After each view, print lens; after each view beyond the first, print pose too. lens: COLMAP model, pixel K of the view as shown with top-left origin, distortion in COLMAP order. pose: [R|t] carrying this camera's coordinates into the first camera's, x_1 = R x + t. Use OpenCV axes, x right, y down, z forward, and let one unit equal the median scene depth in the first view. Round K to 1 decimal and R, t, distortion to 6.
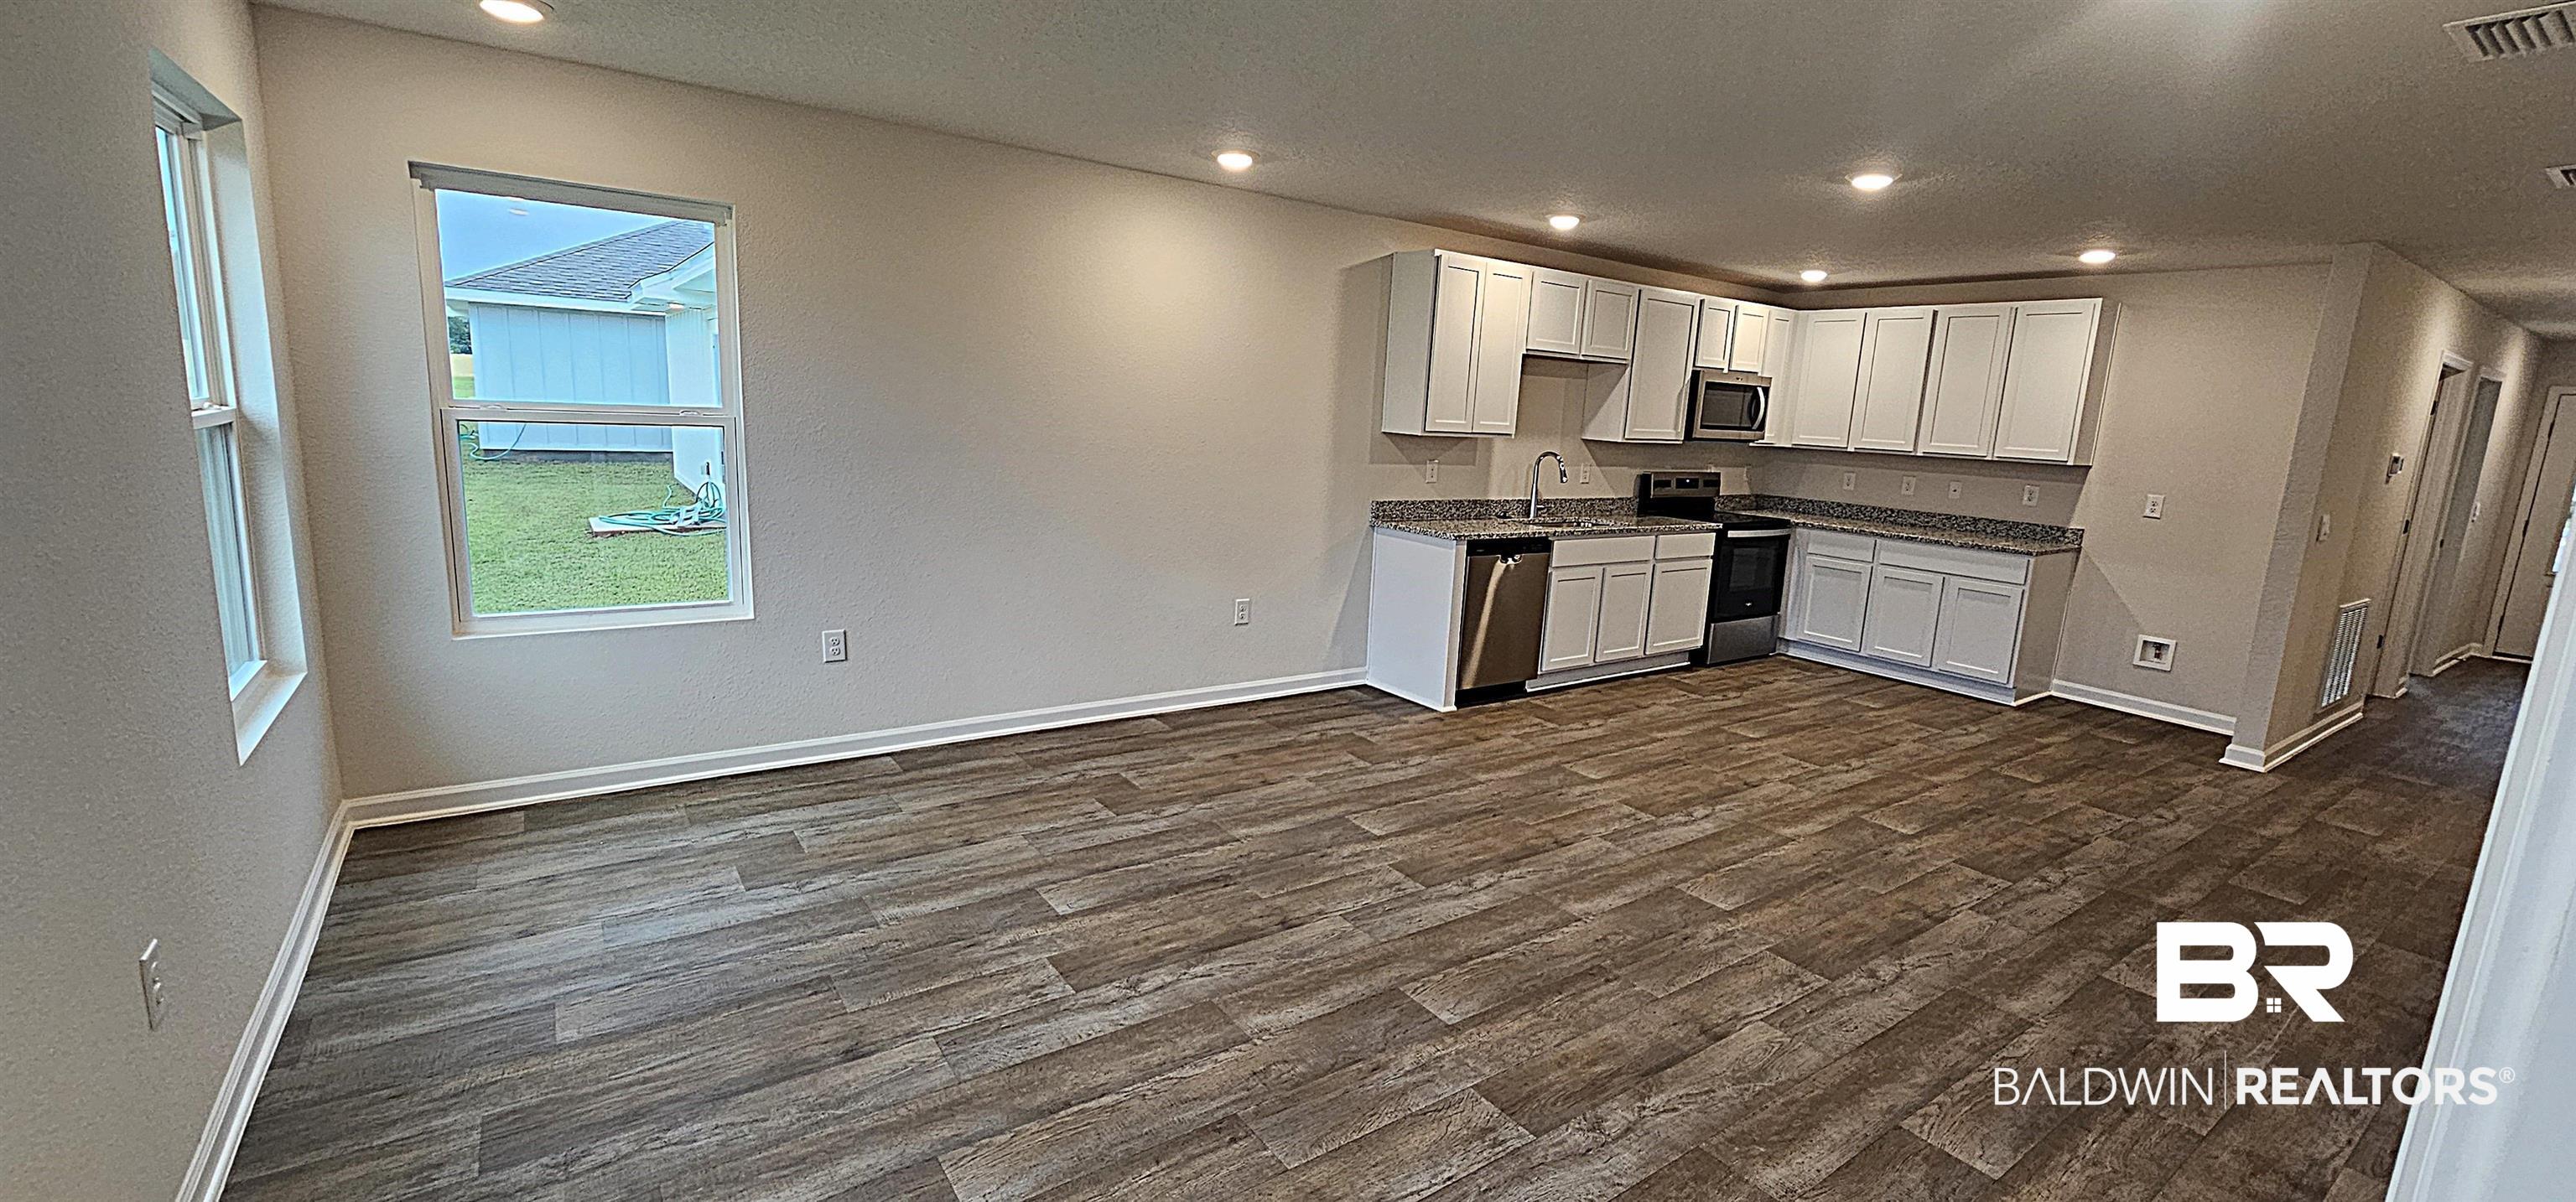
lens RADIAL K [[1054.2, 0, 1299.7], [0, 1054.2, 591.9], [0, 0, 1]] dist [-0.000888, -0.000485]
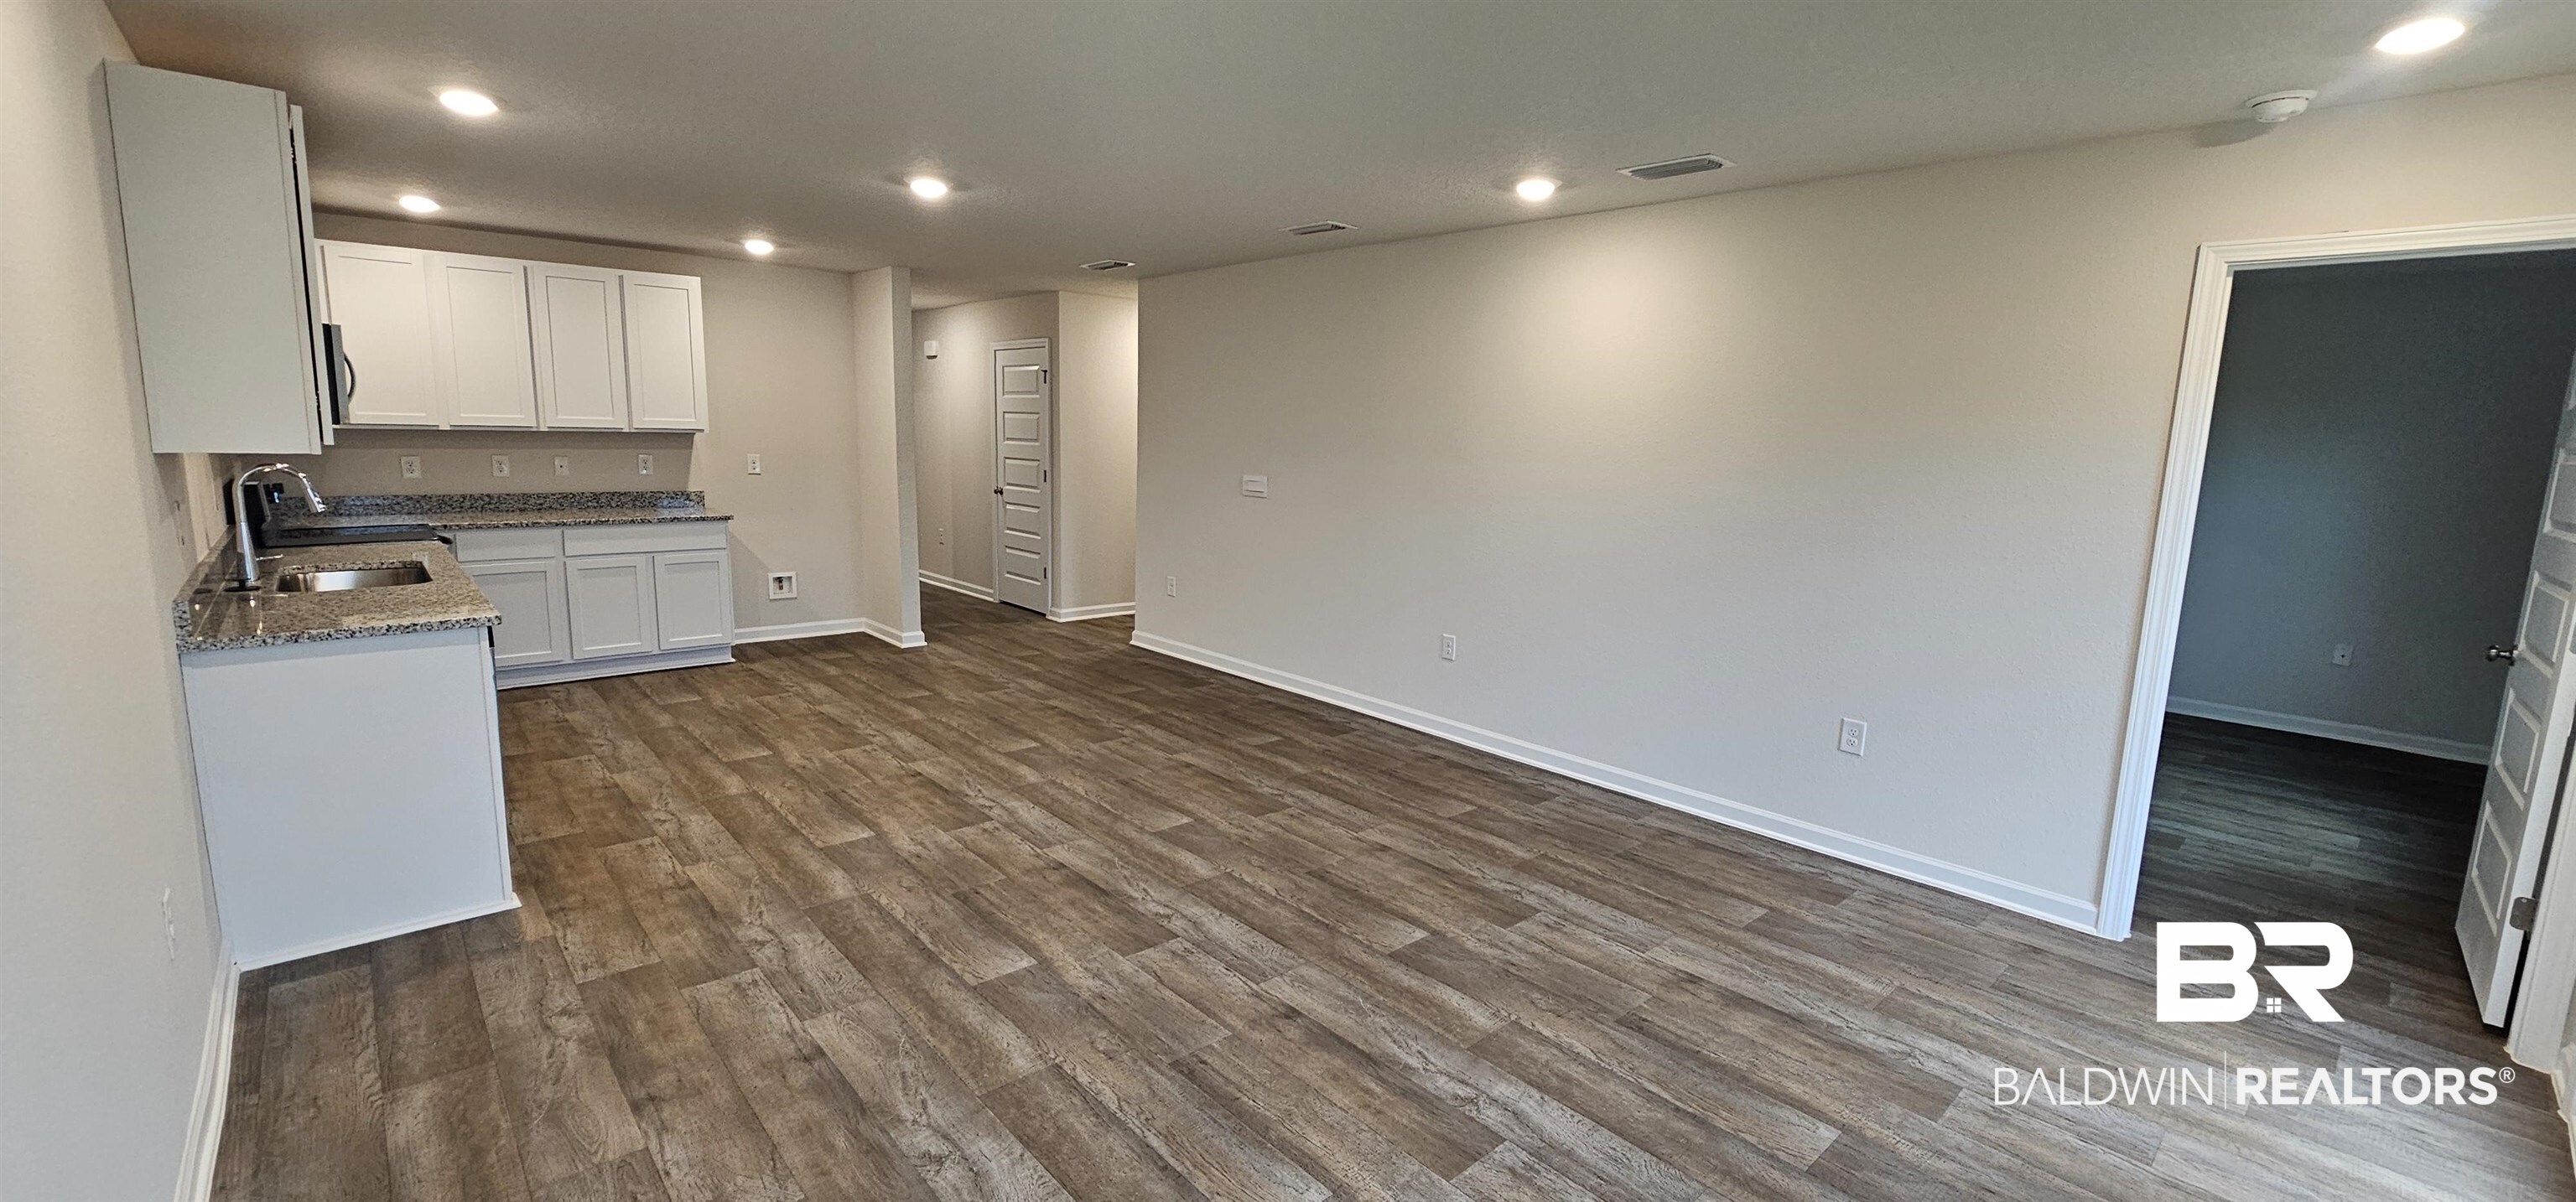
lens RADIAL K [[1054.2, 0, 1299.7], [0, 1054.2, 591.9], [0, 0, 1]] dist [-0.000888, -0.000485]
pose [[-0.118666, -0.206651, 0.971192, -0.423540], [0.140669, 0.964739, 0.222466, -0.119557], [-0.982920, 0.163015, -0.085412, 0.529930]]
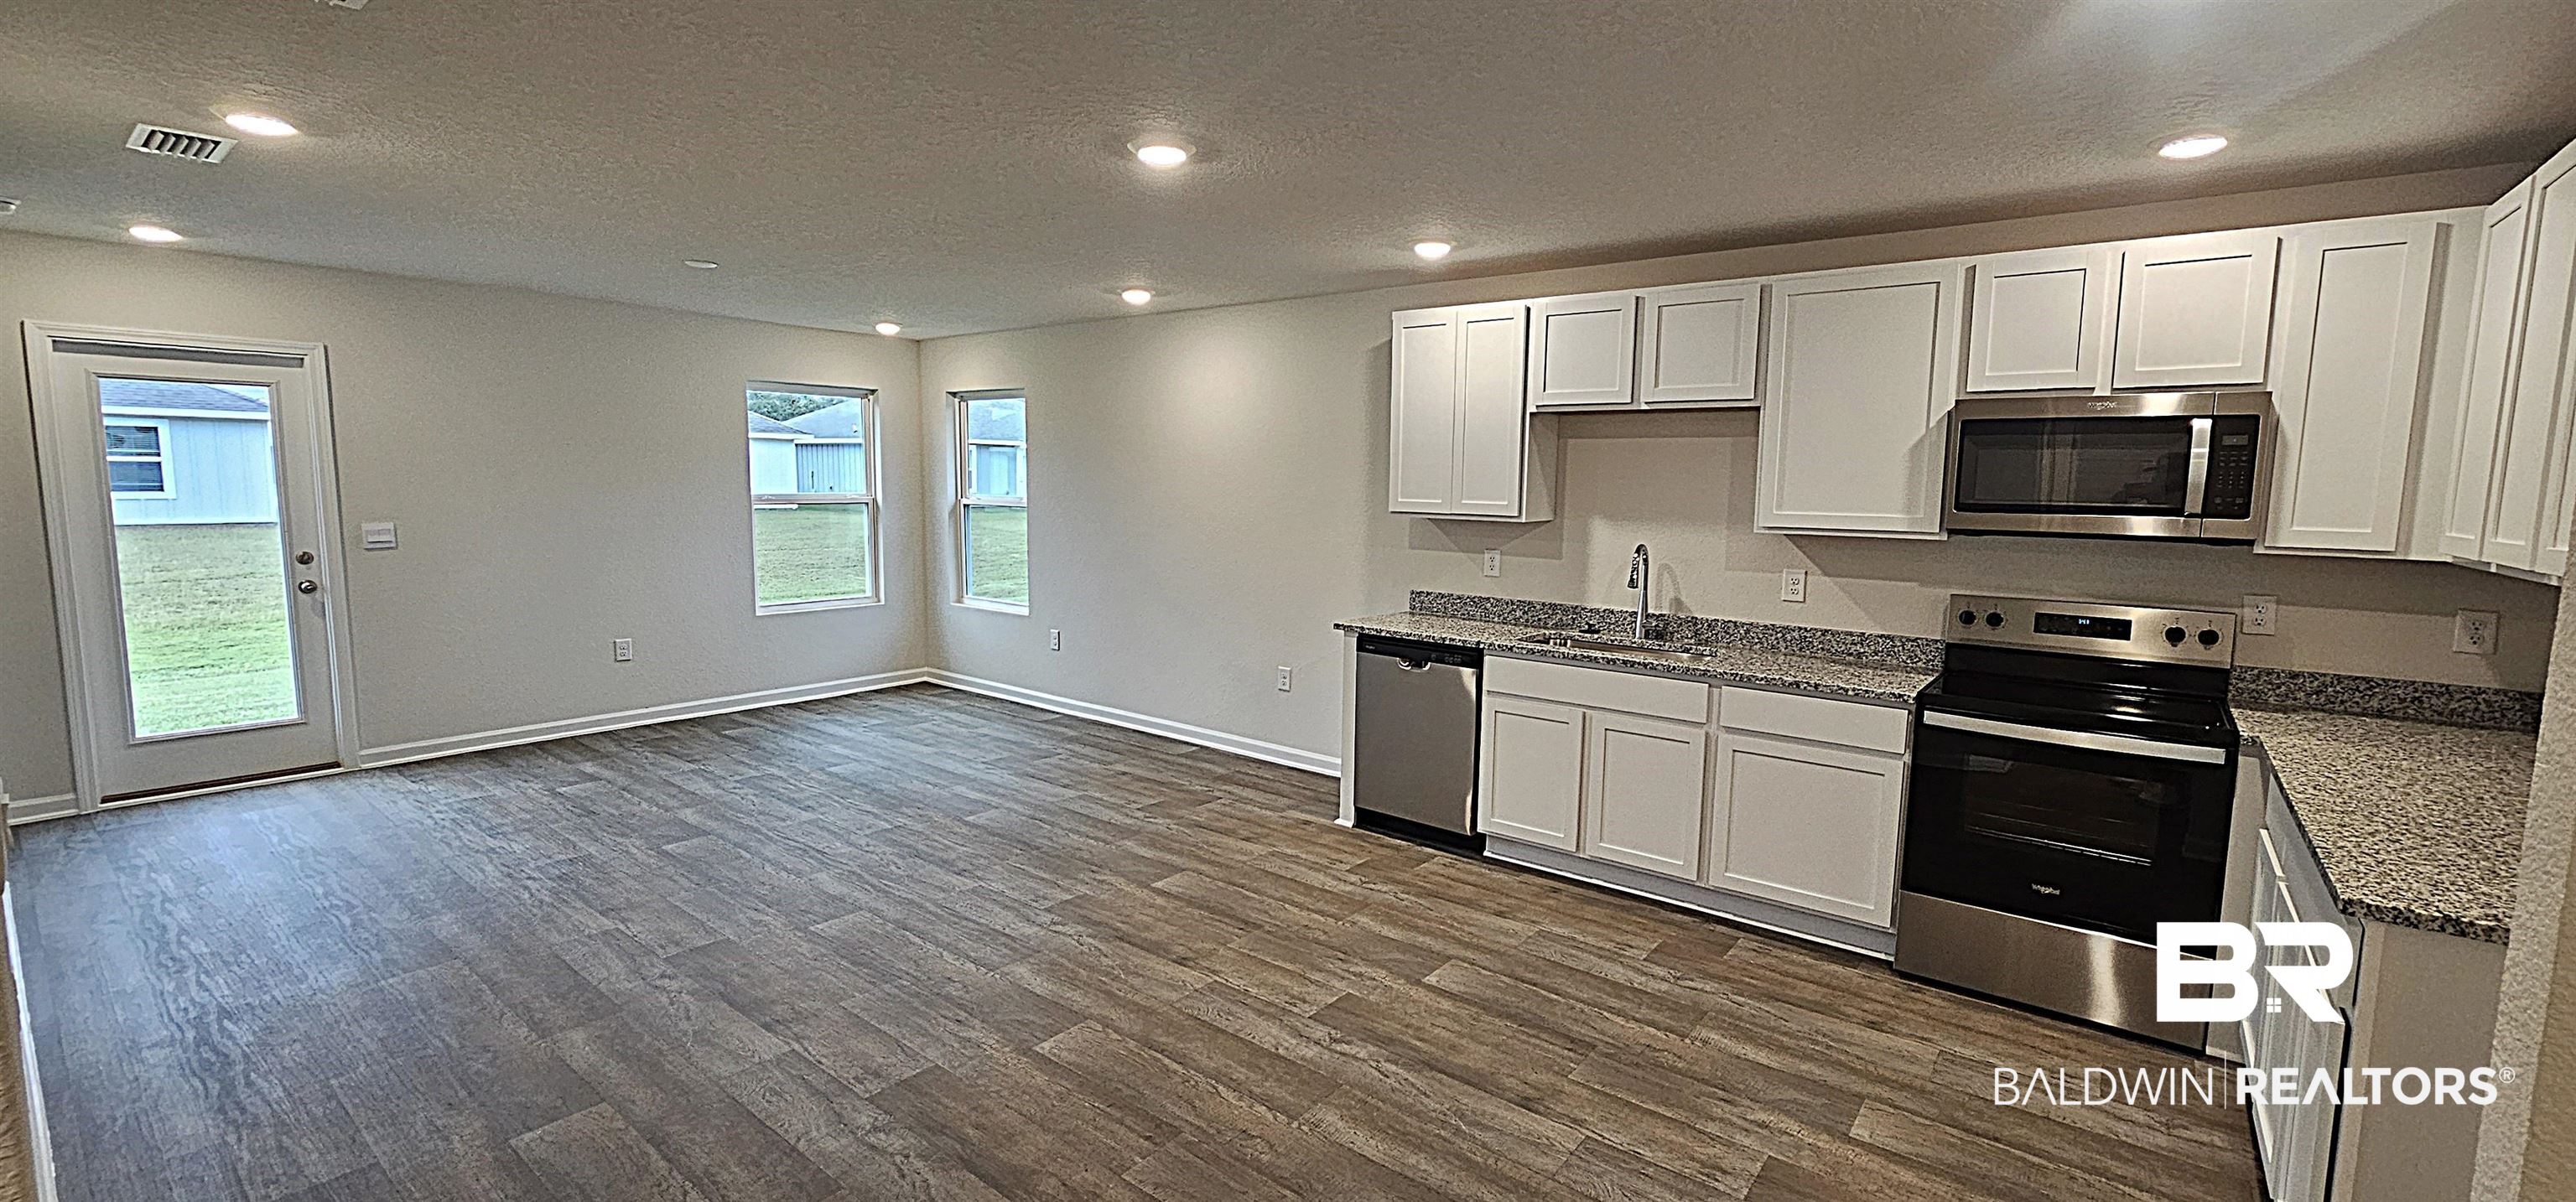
lens RADIAL K [[1067.6, 0, 1307.7], [0, 1067.6, 588.2], [0, 0, 1]] dist [0.010009, -0.000372]
pose [[0.283078, 0.051223, -0.957728, 0.886177], [-0.177332, 0.984151, 0.000222, -0.069338], [0.942560, 0.169773, 0.287676, 0.625051]]
